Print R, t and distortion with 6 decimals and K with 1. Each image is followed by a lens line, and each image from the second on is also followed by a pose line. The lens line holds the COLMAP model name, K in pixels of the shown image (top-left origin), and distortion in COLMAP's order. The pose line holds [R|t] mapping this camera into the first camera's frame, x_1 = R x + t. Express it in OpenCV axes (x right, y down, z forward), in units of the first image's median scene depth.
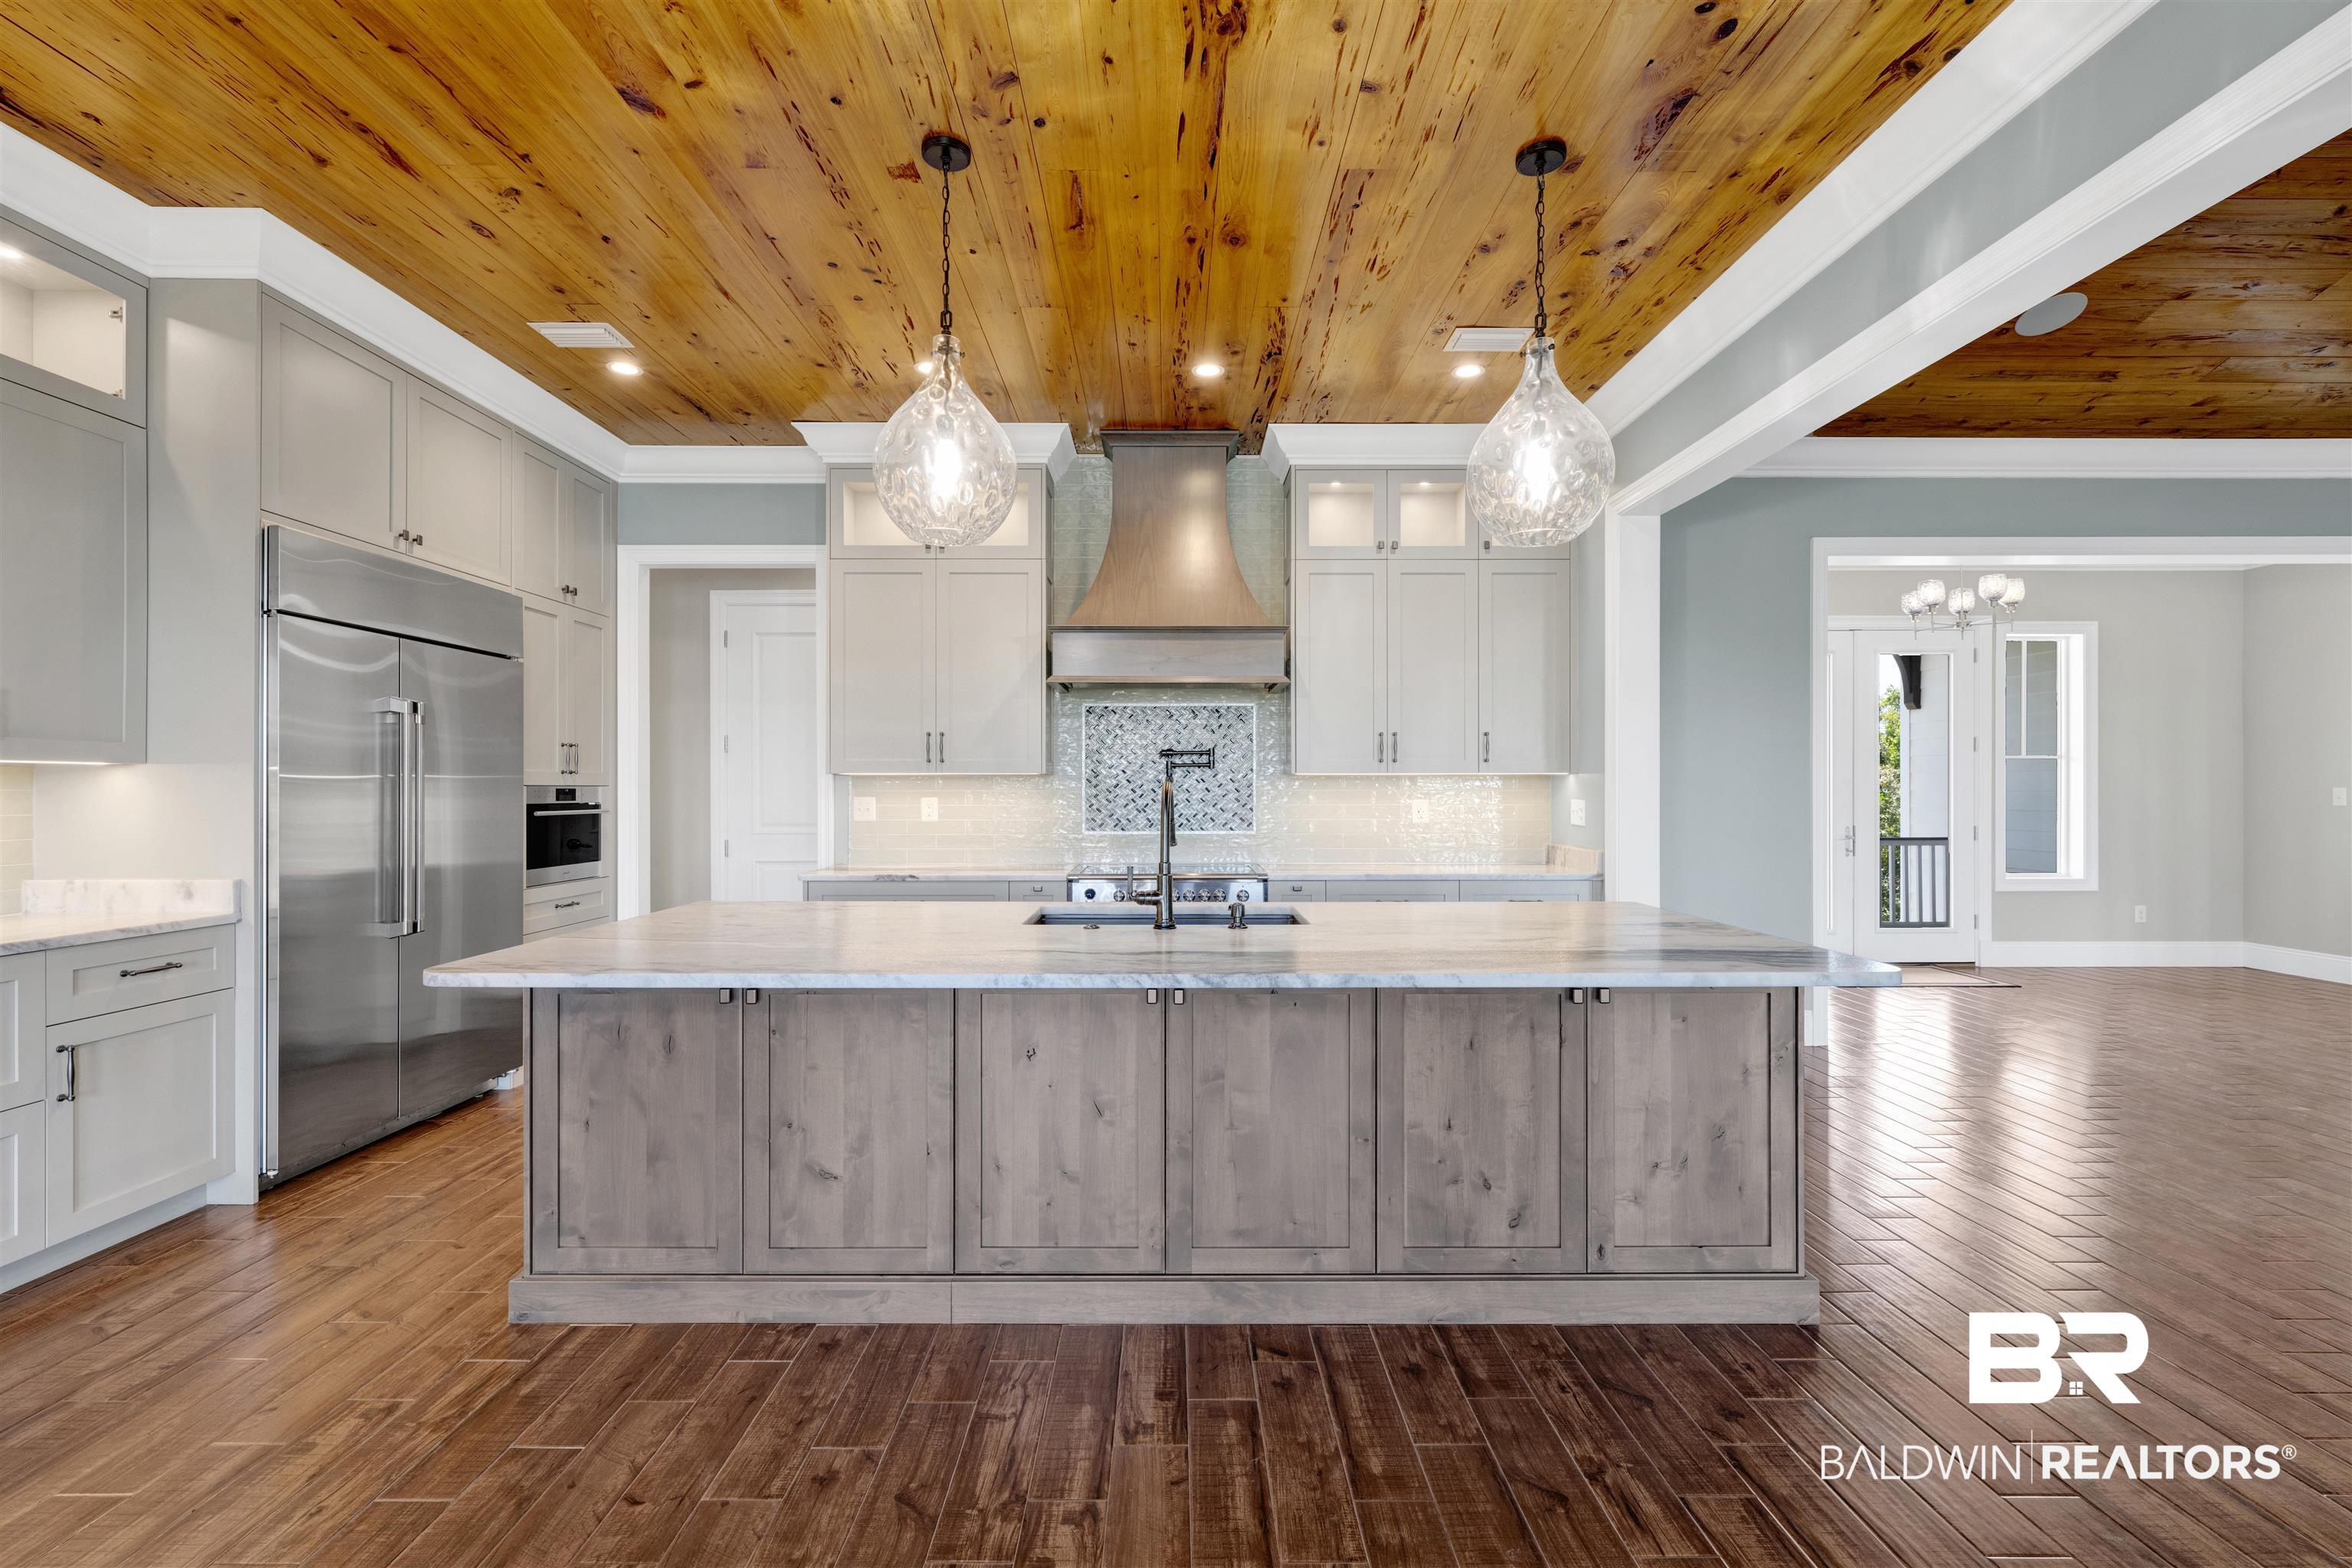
lens RADIAL K [[1049.9, 0, 1176.0], [0, 1049.9, 784.0], [0, 0, 1]] dist [-0.003103, -0.000185]
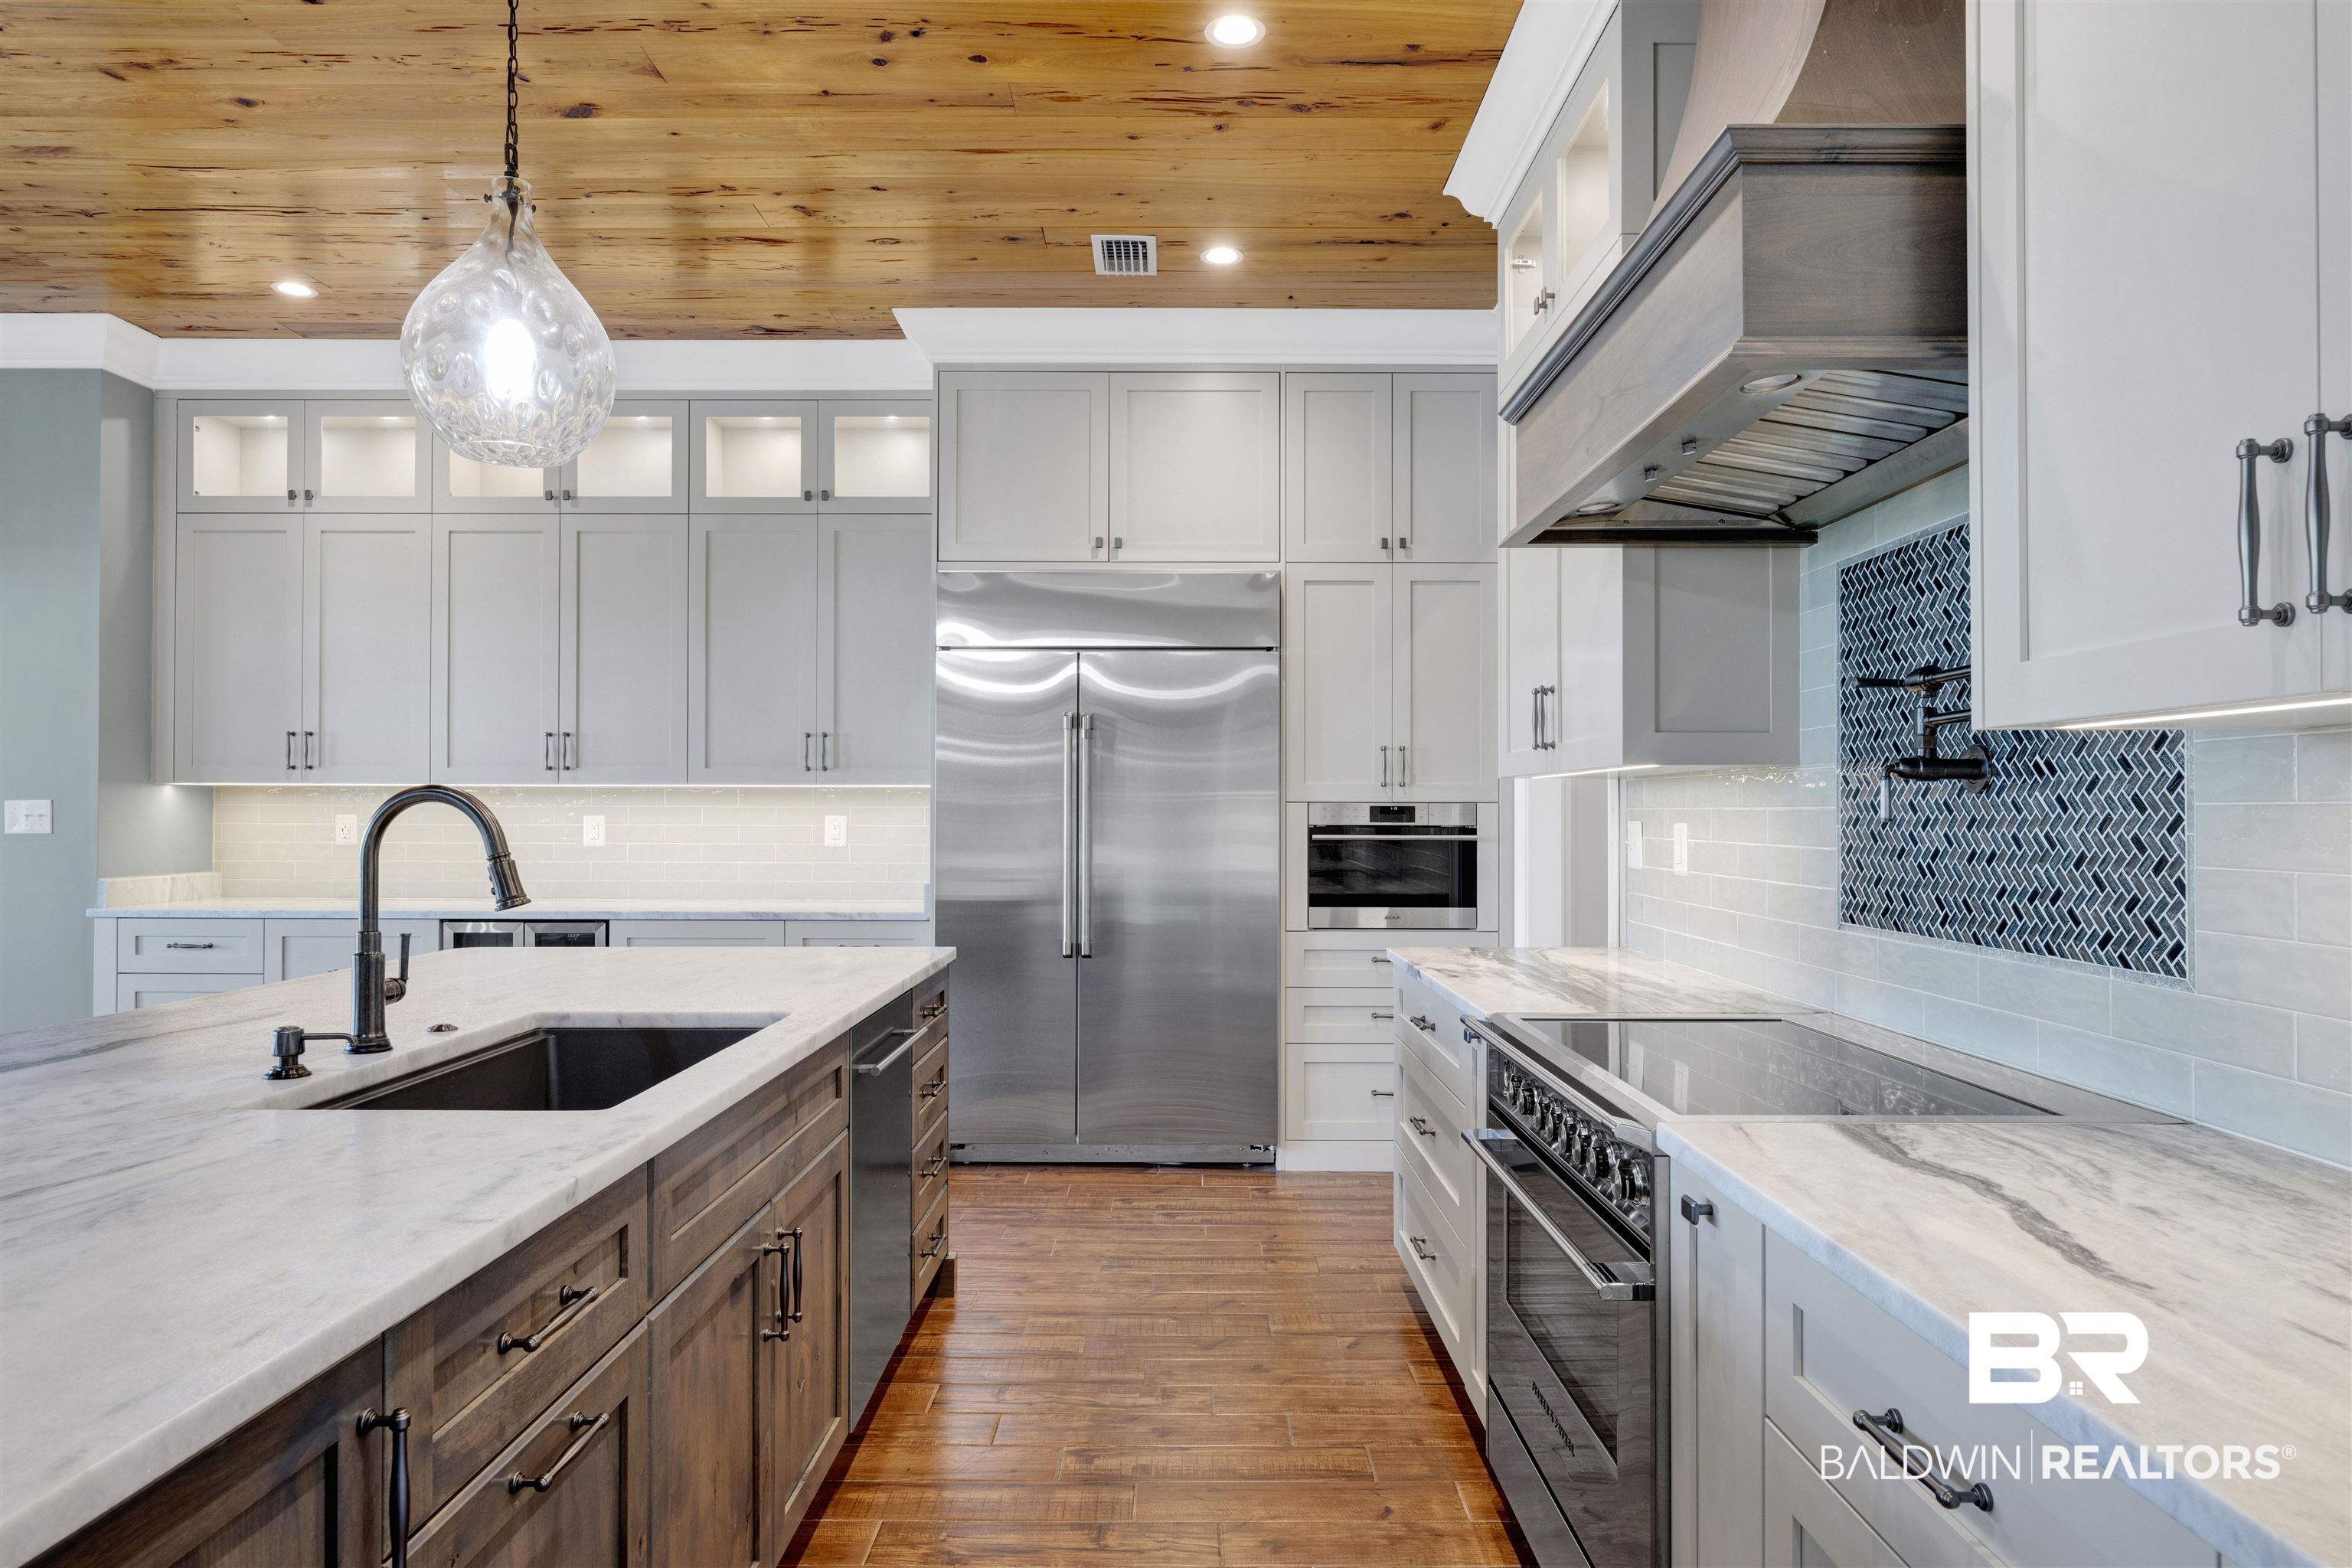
lens RADIAL K [[1425.5, 0, 1176.4], [0, 1425.5, 802.3], [0, 0, 1]] dist [0.000134, 0.000245]
pose [[-0.010618, -0.005242, -0.999930, 0.626739], [0.002978, 0.999982, -0.005274, 0.009507], [0.999939, -0.003033, -0.010602, 1.191801]]
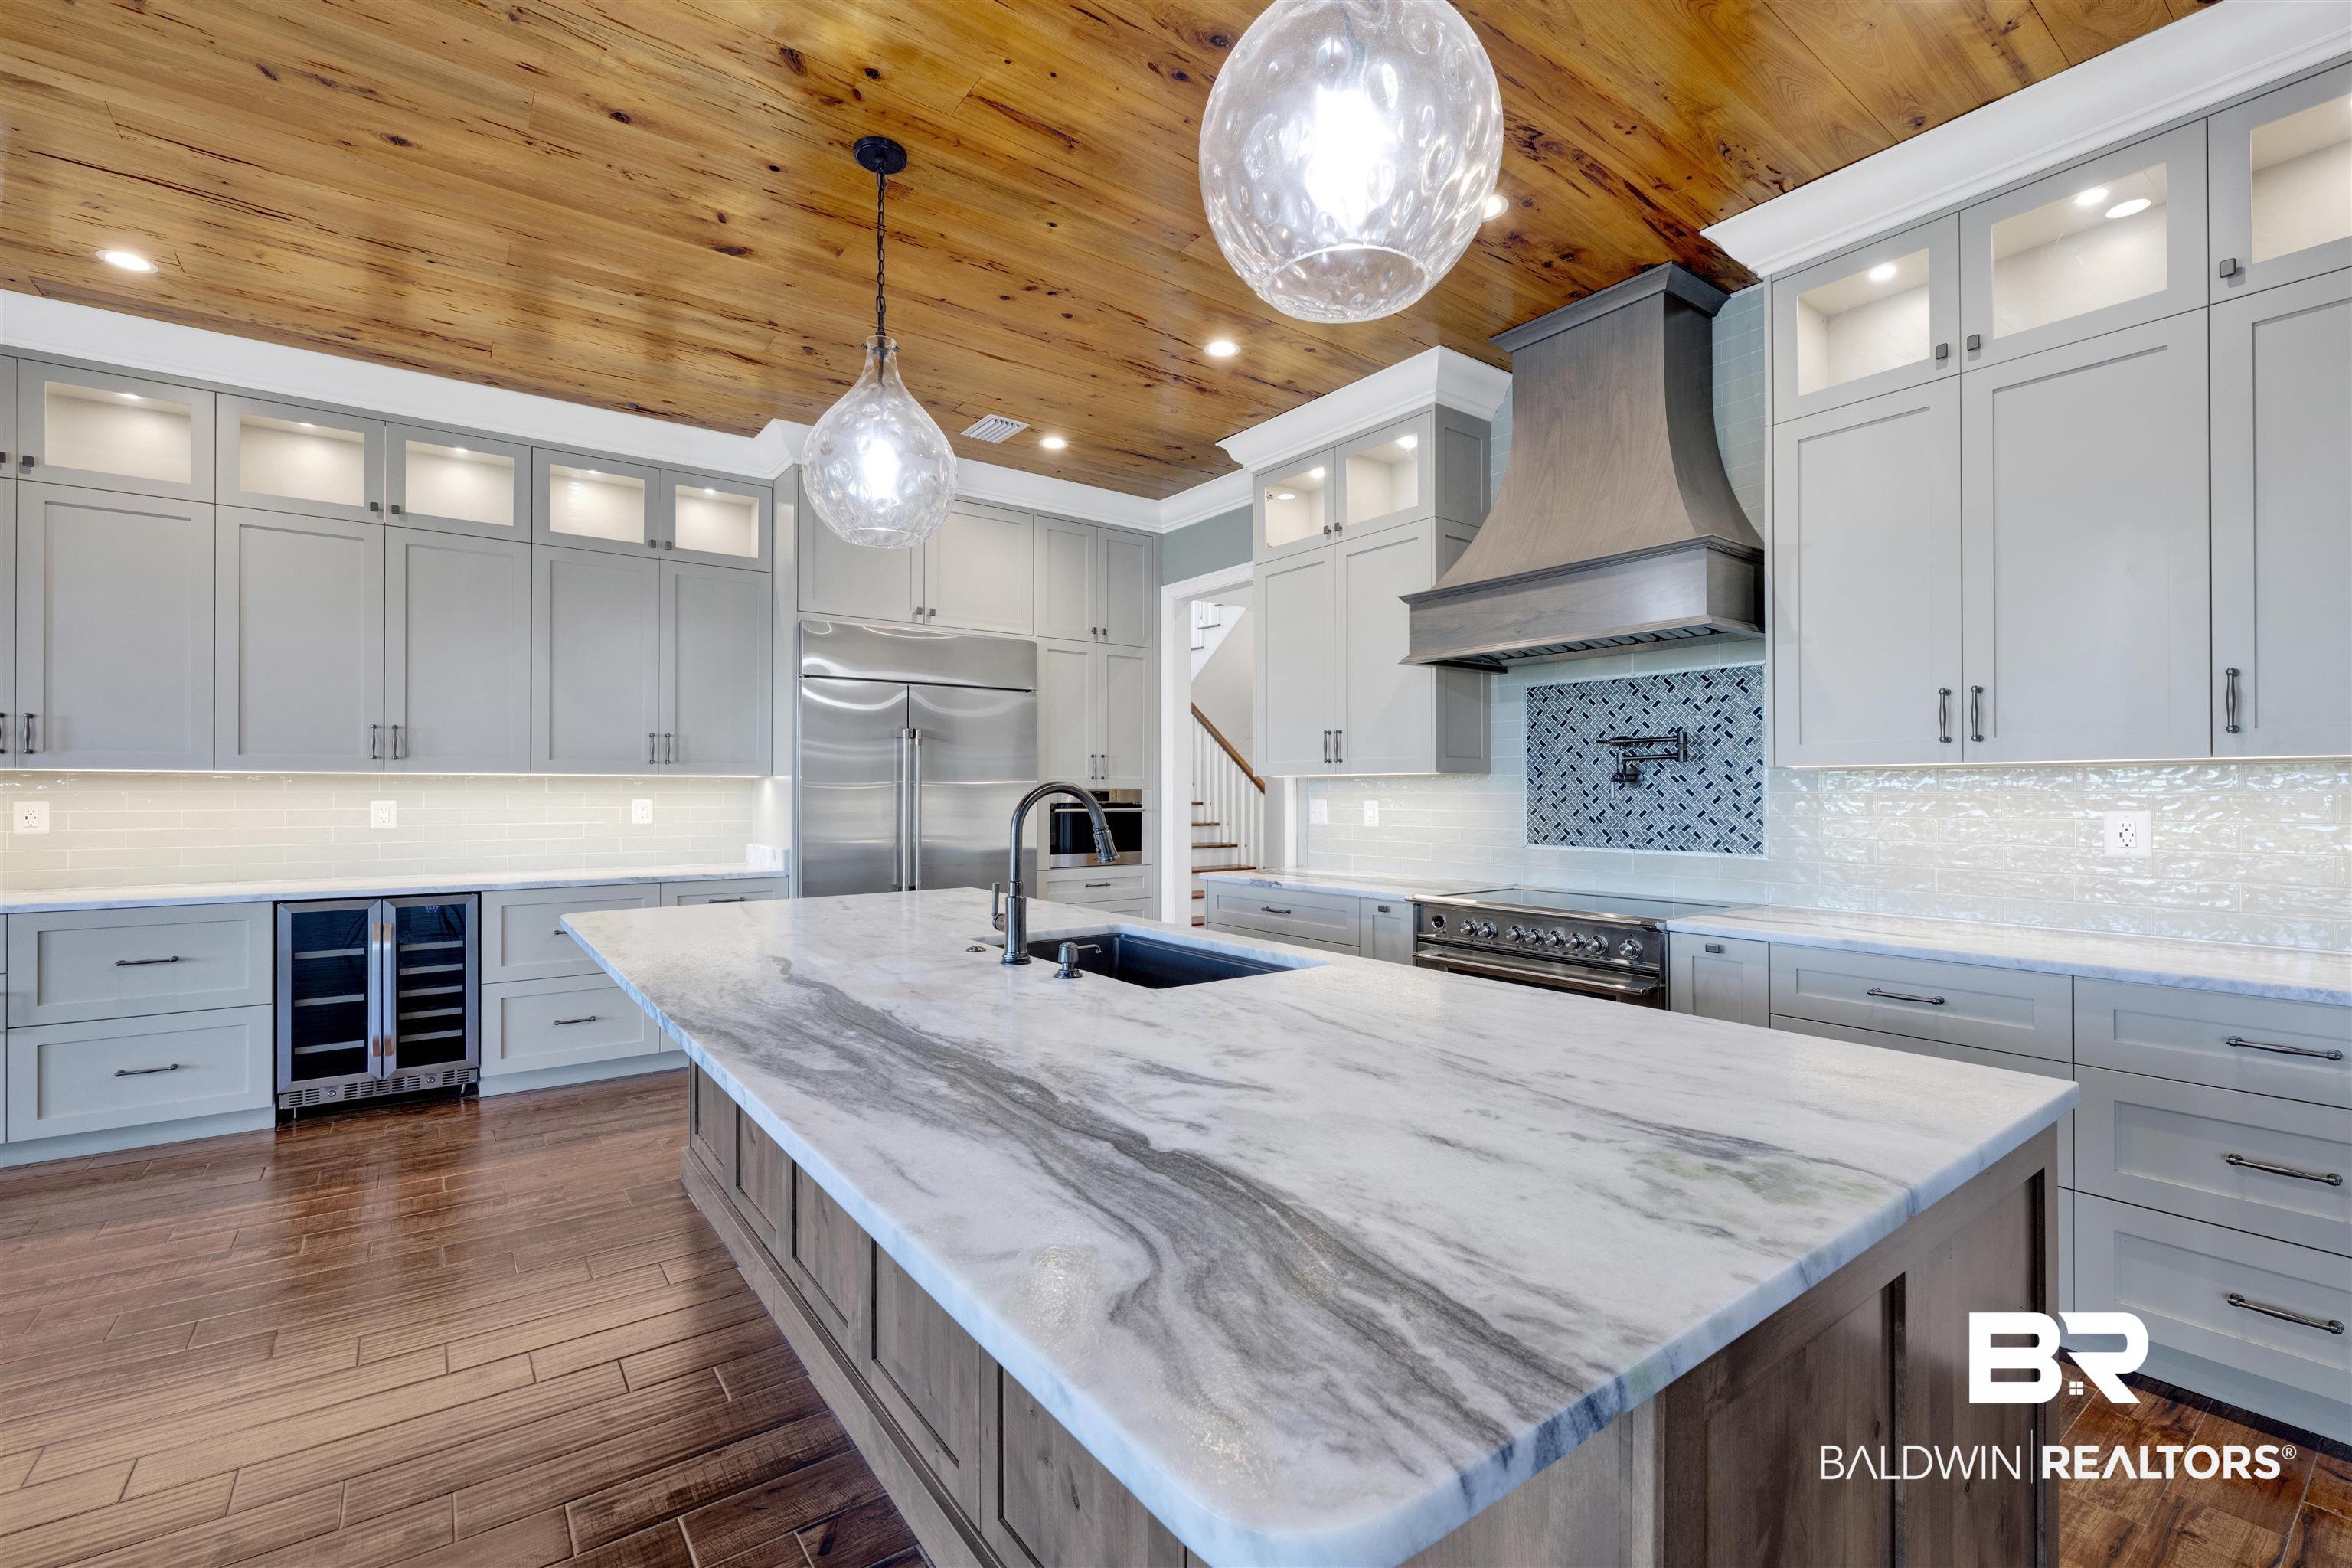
lens RADIAL K [[975.5, 0, 1181.5], [0, 975.5, 786.8], [0, 0, 1]] dist [0.000631, 0.000198]
pose [[0.582926, -0.004184, -0.812514, 0.577202], [0.004180, 0.999989, -0.002150, 0.003033], [0.812514, -0.002143, 0.582937, 0.568154]]
